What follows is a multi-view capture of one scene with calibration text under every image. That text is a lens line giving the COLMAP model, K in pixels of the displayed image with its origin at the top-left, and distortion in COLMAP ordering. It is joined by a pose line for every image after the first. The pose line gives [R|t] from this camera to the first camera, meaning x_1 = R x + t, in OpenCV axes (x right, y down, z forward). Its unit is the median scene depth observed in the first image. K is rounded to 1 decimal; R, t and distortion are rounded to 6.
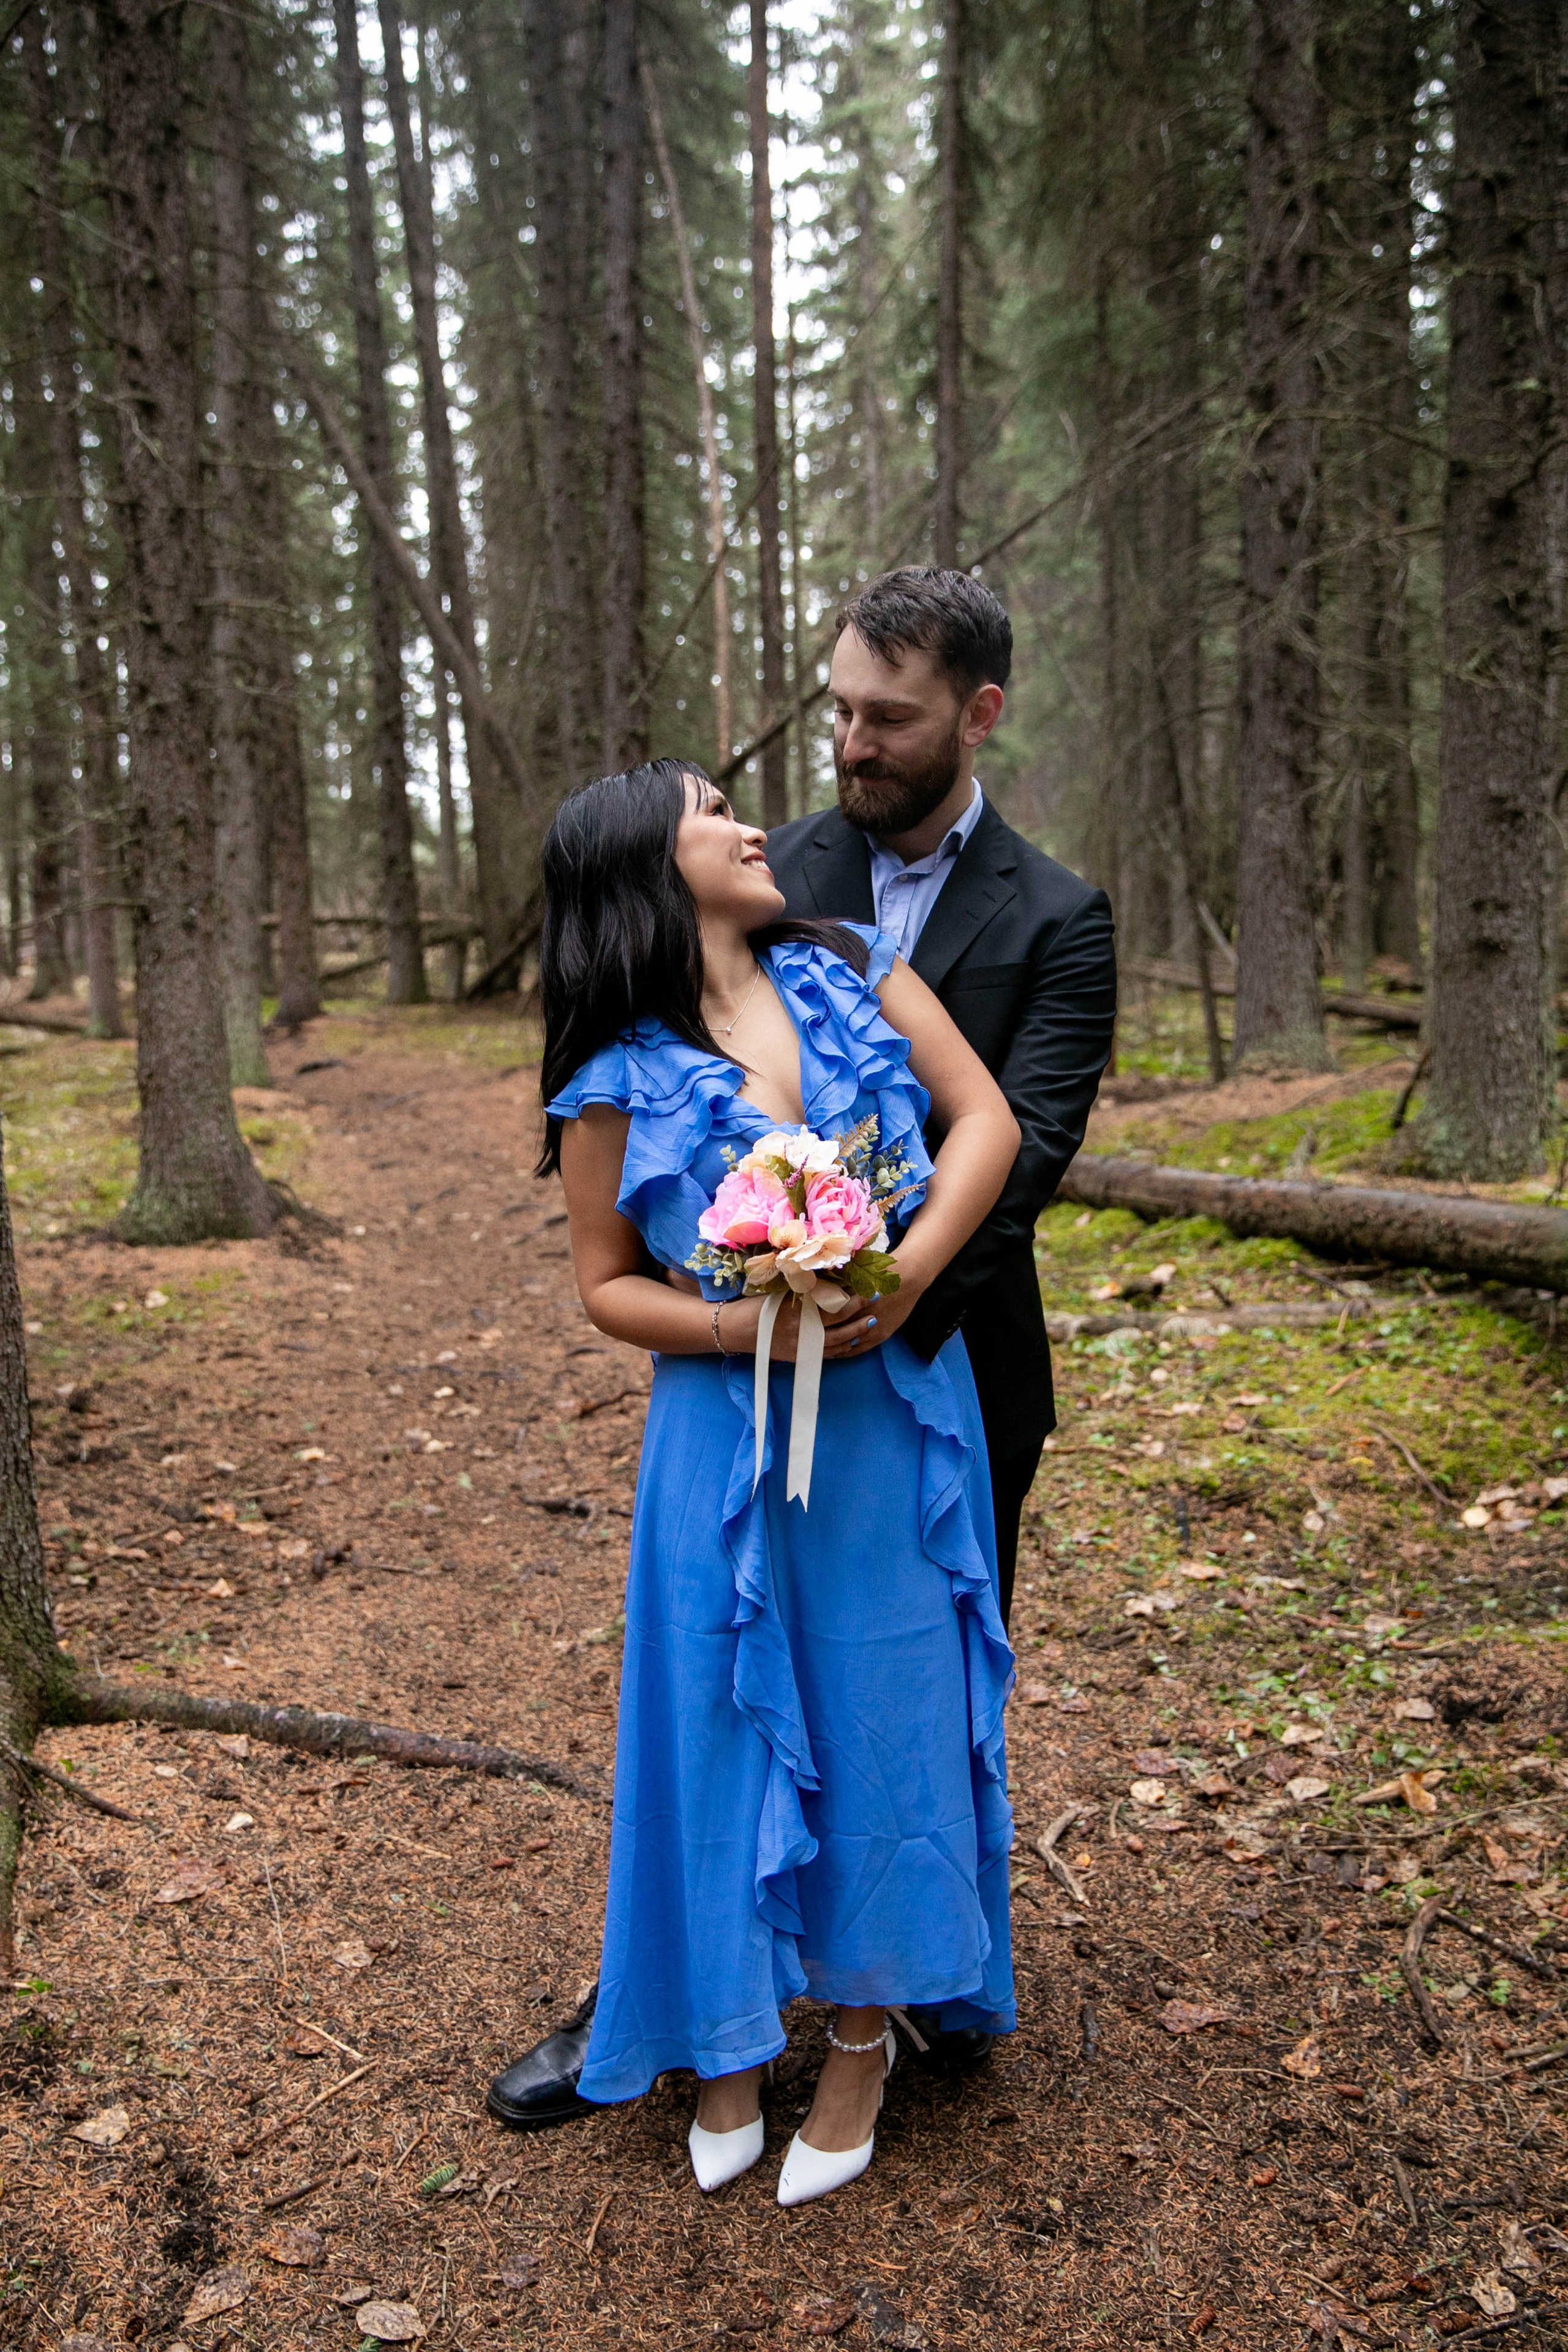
lens RADIAL K [[2188.7, 0, 786.7], [0, 2188.7, 1253.4], [0, 0, 1]] dist [-0.047262, 0.138262]
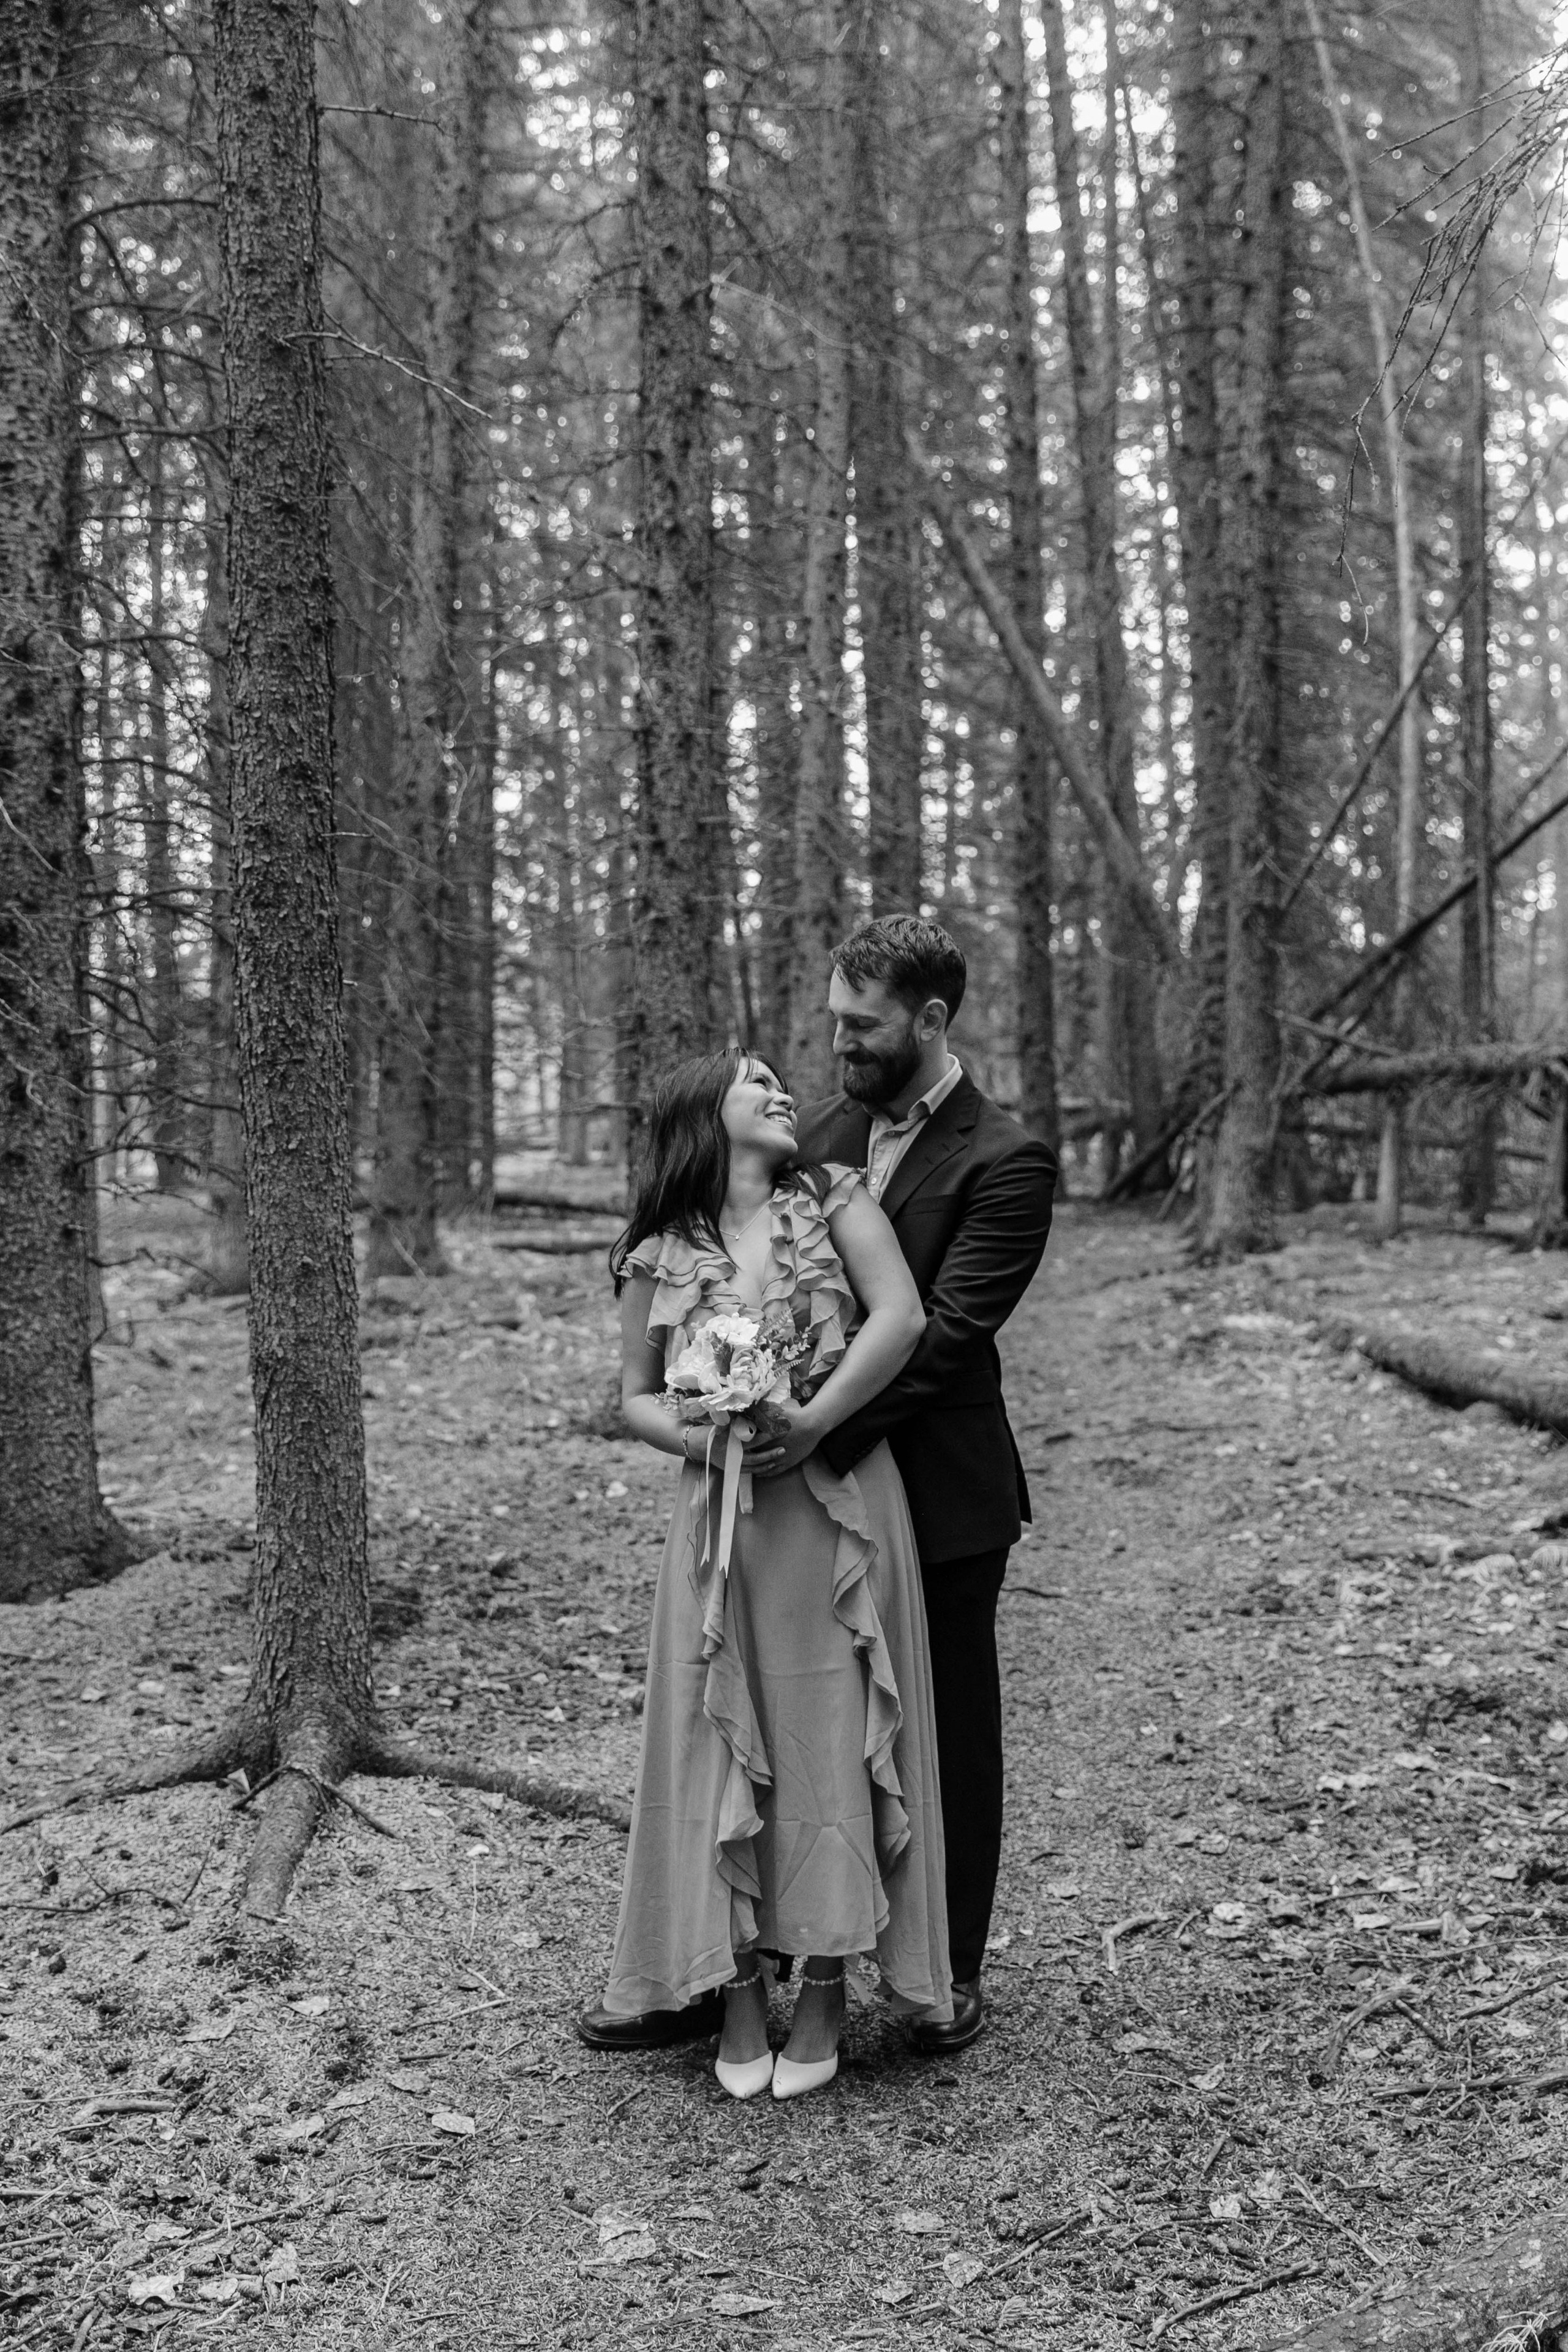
lens RADIAL K [[2813.7, 0, 784.0], [0, 2813.7, 1176.0], [0, 0, 1]] dist [0.009503, 0.328336]
pose [[0.953315, 0.014759, -0.301617, 0.282156], [-0.051752, 0.992013, -0.115030, 0.034699], [0.297510, 0.125270, 0.946465, -0.380965]]
